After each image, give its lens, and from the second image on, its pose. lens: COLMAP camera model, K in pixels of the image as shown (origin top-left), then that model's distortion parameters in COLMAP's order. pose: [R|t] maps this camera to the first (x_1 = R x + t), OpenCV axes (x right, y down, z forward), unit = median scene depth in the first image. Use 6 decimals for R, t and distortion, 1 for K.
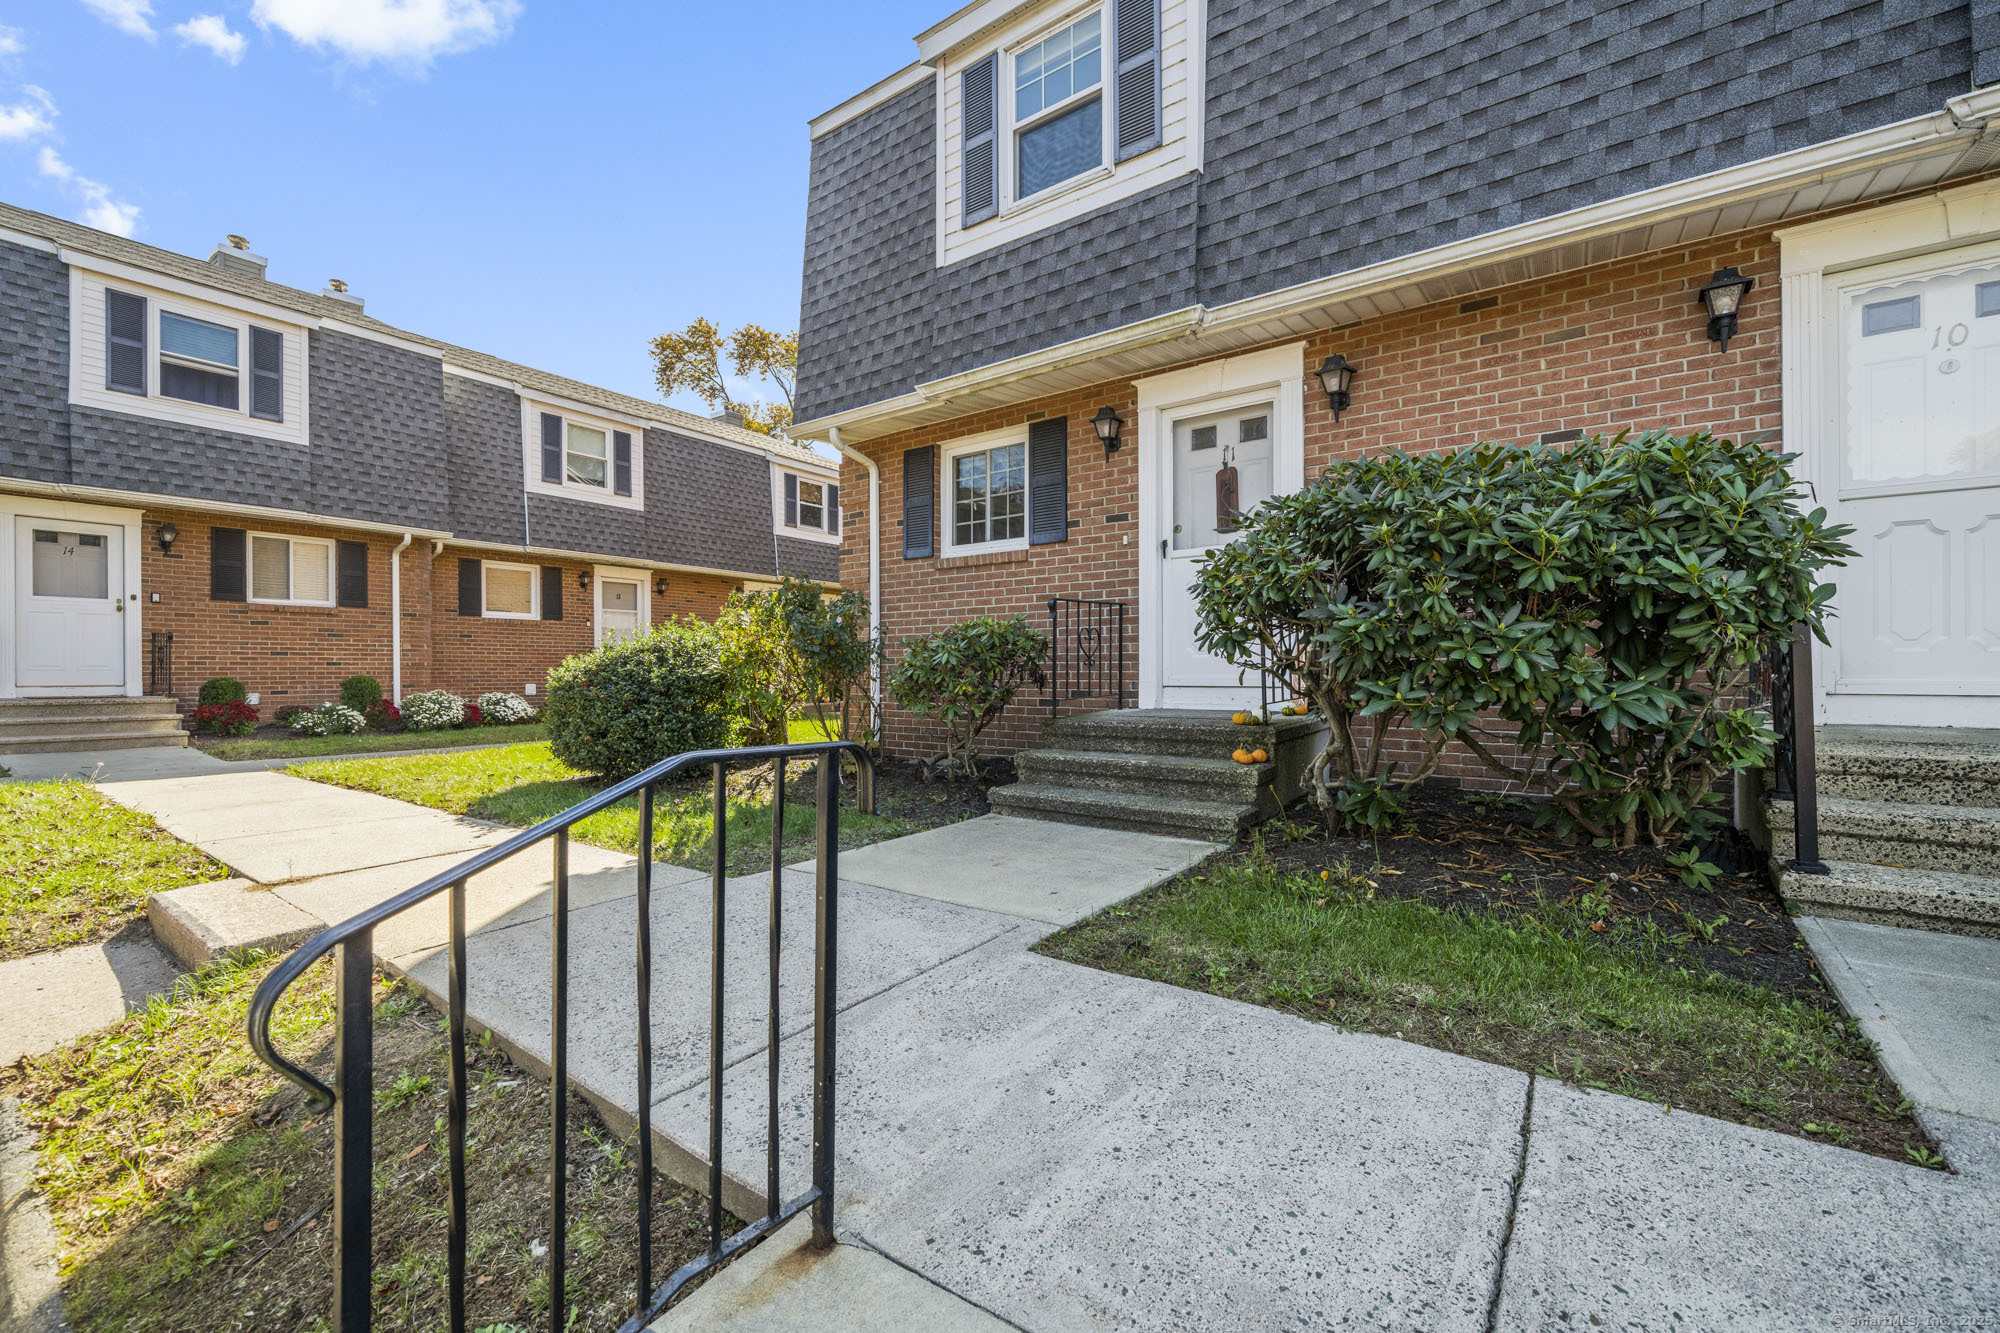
lens RADIAL K [[823.3, 0, 1036.5], [0, 823.3, 671.3], [0, 0, 1]] dist [-0.002935, -0.000329]
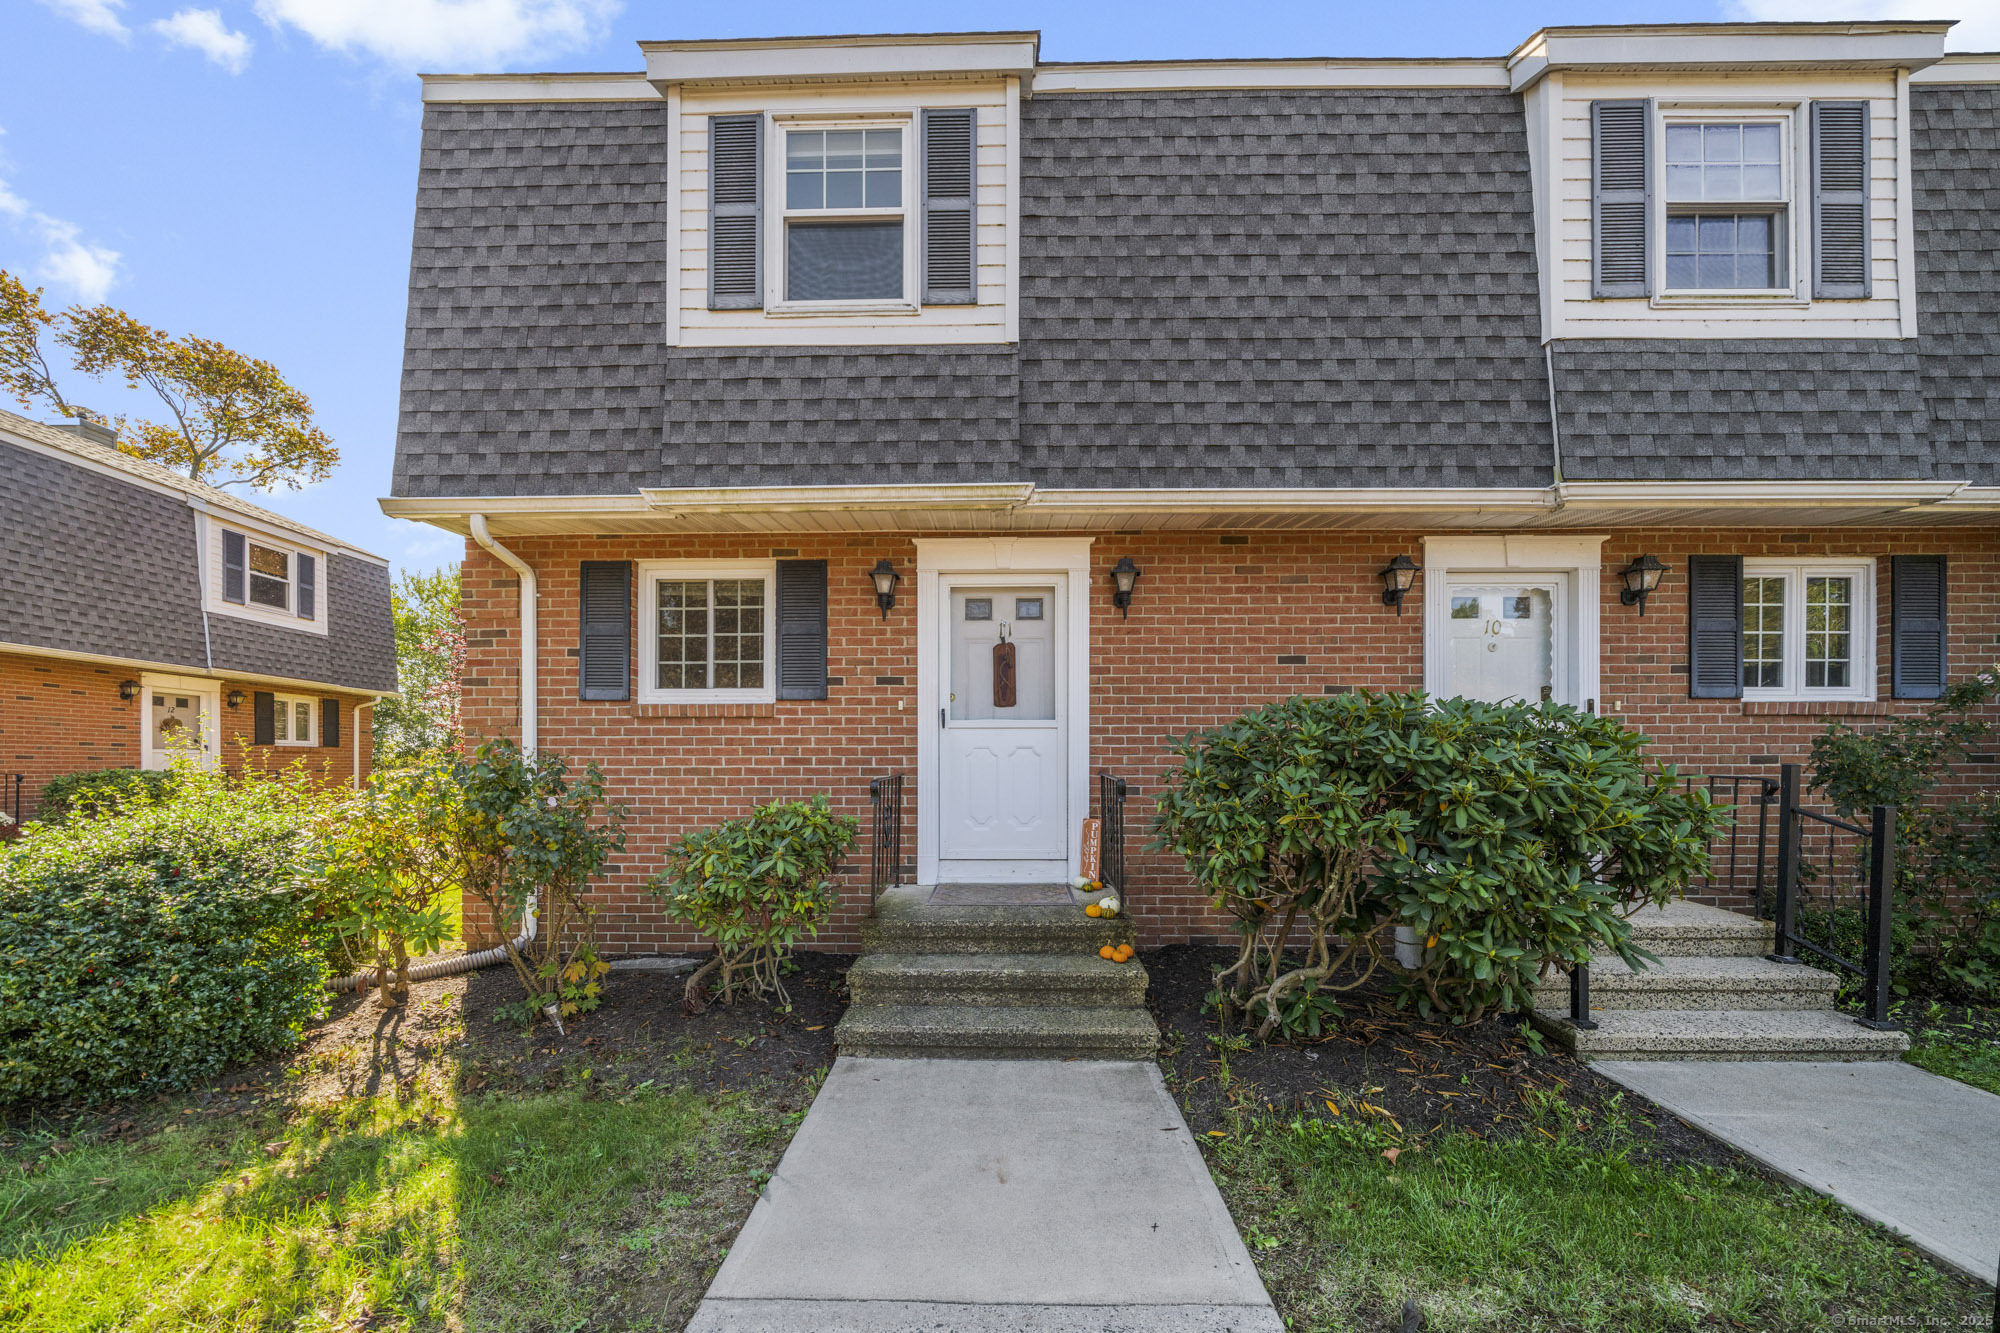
lens RADIAL K [[699.9, 0, 1000.8], [0, 699.9, 769.4], [0, 0, 1]] dist [-0.006645, -0.000391]
pose [[0.824498, 0.002587, 0.565859, -0.251643], [-0.004078, 0.999991, 0.001371, -0.088784], [-0.565850, -0.003438, 0.824501, 0.279652]]
